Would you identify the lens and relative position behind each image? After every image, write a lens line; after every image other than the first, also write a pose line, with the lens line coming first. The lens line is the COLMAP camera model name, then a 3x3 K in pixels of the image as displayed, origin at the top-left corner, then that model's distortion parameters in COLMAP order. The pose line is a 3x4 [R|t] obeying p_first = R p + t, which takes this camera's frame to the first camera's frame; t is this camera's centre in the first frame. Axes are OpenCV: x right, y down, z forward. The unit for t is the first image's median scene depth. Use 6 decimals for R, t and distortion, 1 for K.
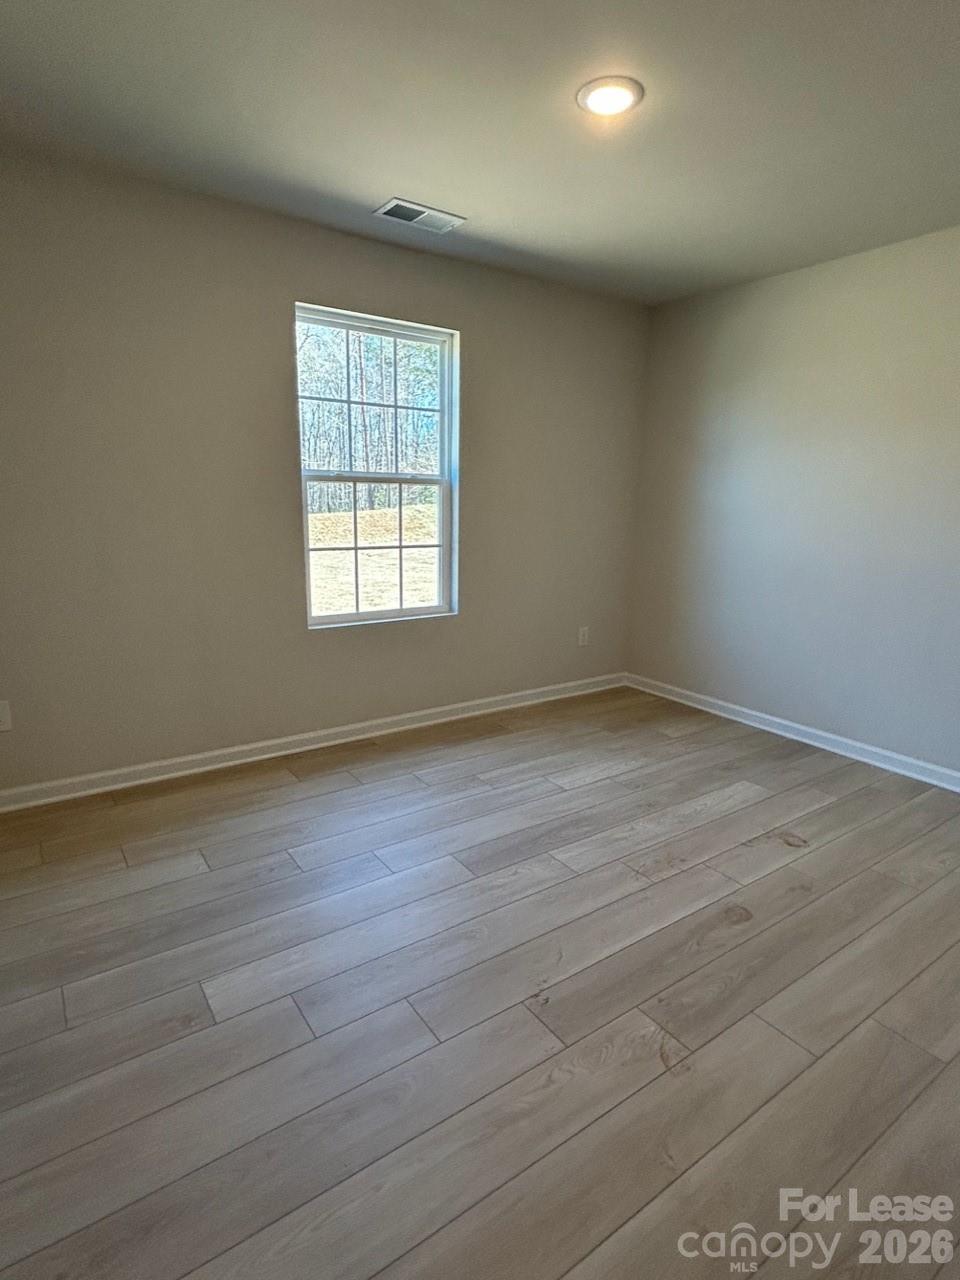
lens RADIAL K [[675.3, 0, 480.0], [0, 675.3, 640.0], [0, 0, 1]] dist [-0.001030, -0.000387]
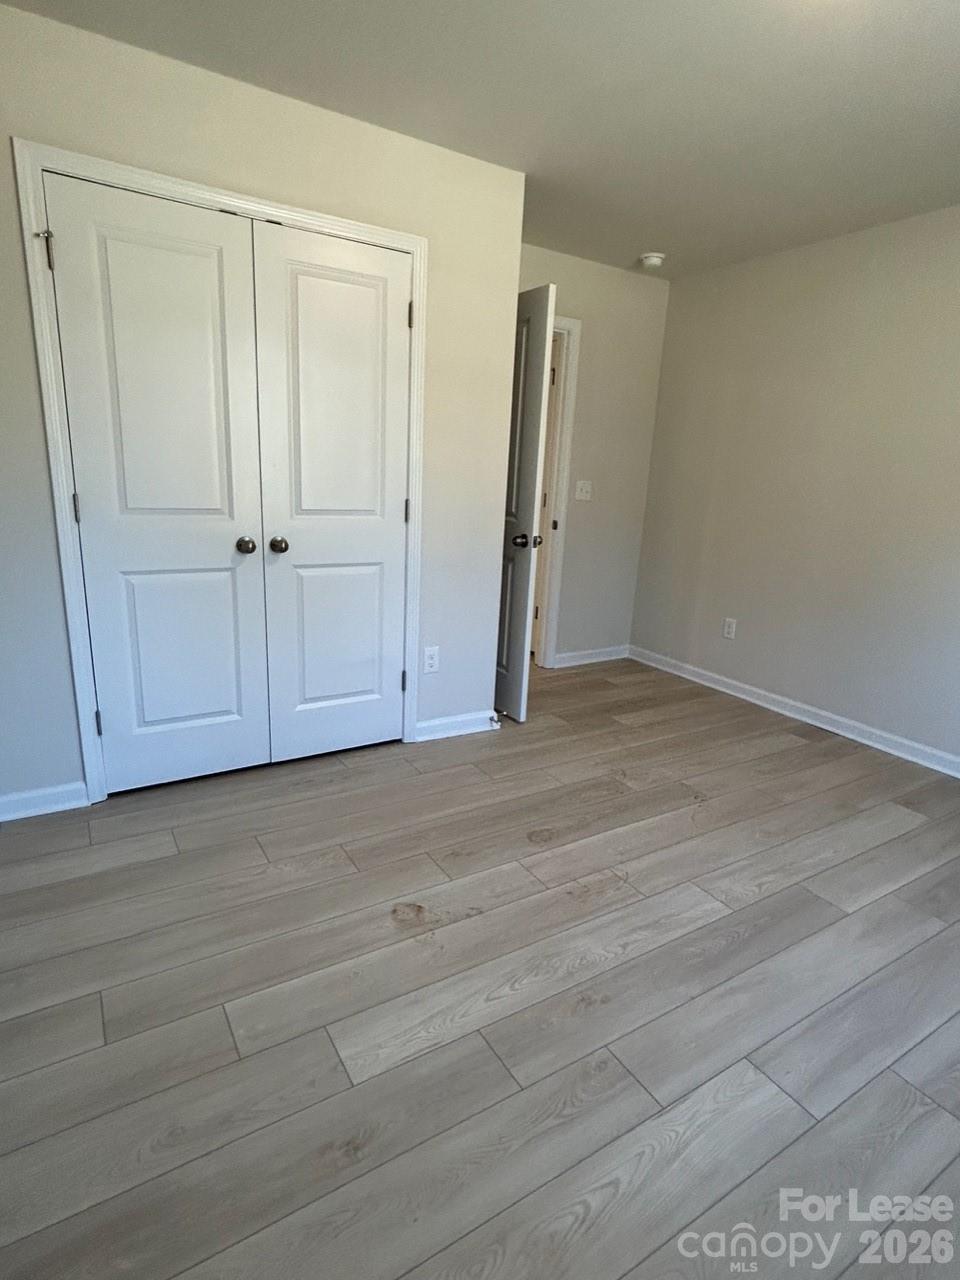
lens RADIAL K [[675.3, 0, 480.0], [0, 675.3, 640.0], [0, 0, 1]] dist [-0.001030, -0.000387]
pose [[-0.995905, -0.083580, 0.034464, 0.396546], [-0.059005, 0.889734, 0.452650, -0.323240], [-0.068496, 0.448762, -0.891022, 1.568640]]
